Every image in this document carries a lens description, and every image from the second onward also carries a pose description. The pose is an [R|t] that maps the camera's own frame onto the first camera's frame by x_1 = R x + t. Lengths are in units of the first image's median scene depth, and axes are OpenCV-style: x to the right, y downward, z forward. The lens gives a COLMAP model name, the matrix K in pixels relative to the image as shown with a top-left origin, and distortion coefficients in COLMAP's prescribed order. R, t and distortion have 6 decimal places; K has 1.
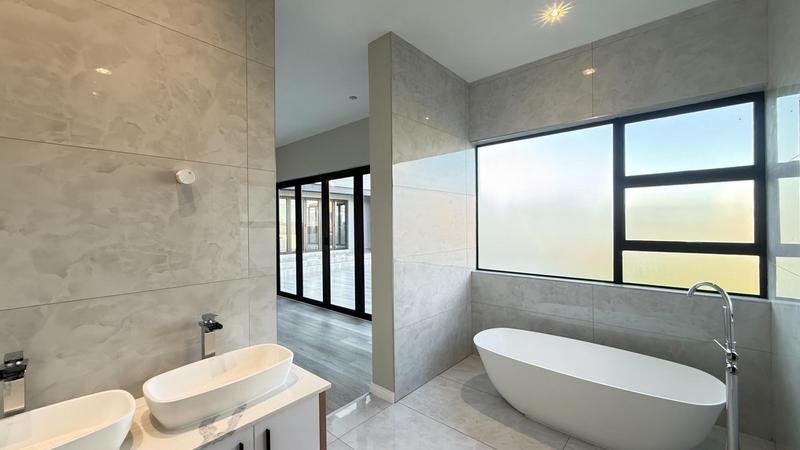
lens RADIAL K [[318.3, 0, 398.9], [0, 318.3, 224.4], [0, 0, 1]] dist [0.000975, 0.000229]
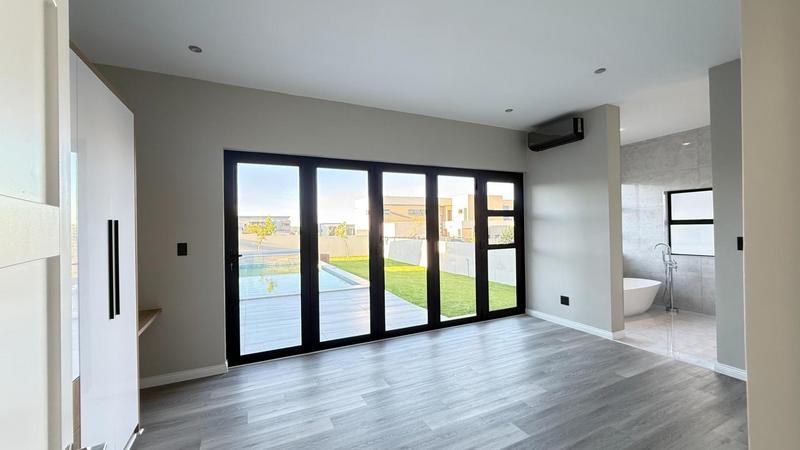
lens RADIAL K [[318.3, 0, 398.9], [0, 318.3, 224.4], [0, 0, 1]] dist [0.000975, 0.000229]
pose [[0.391287, 0.018554, 0.920082, -0.414976], [0.005563, 0.999731, -0.022526, 0.003199], [-0.920252, 0.013932, 0.391078, 0.296559]]
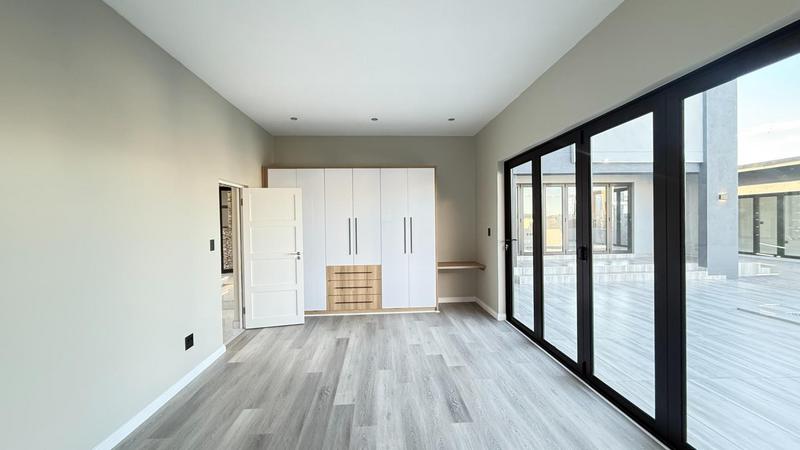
lens RADIAL K [[318.3, 0, 398.9], [0, 318.3, 224.4], [0, 0, 1]] dist [0.000975, 0.000229]
pose [[0.702805, 0.007627, -0.711341, -0.030808], [0.008106, 0.999792, 0.018729, -0.003326], [0.711336, -0.018929, 0.702597, 0.183436]]
